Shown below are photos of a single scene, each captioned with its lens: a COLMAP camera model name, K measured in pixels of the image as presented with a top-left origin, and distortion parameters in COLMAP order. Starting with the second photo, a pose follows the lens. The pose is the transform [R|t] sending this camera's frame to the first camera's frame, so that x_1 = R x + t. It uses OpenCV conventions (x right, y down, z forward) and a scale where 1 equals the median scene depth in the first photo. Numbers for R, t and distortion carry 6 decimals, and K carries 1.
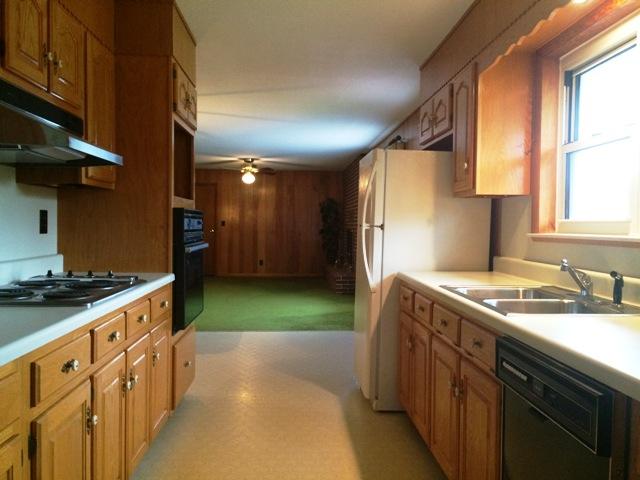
lens RADIAL K [[543.9, 0, 319.2], [0, 543.9, 239.0], [0, 0, 1]] dist [0.055621, -0.076920]
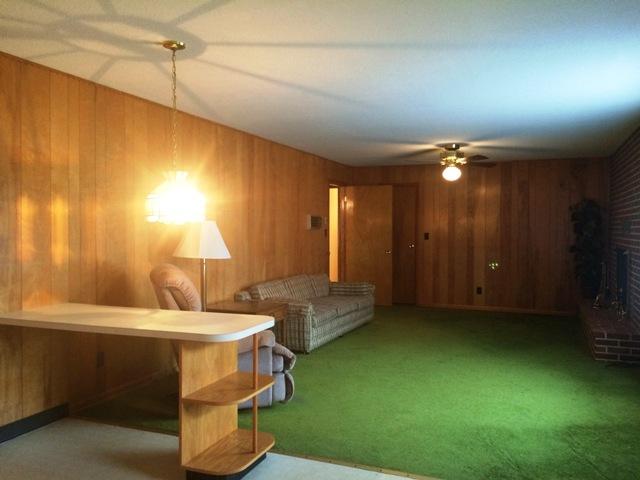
lens RADIAL K [[543.9, 0, 325.6], [0, 543.9, 240.4], [0, 0, 1]] dist [0.055621, -0.076920]
pose [[0.907464, 0.009253, -0.420027, 0.011627], [-0.005320, 0.999930, 0.010533, -0.030381], [0.420096, -0.007324, 0.907450, 0.277450]]
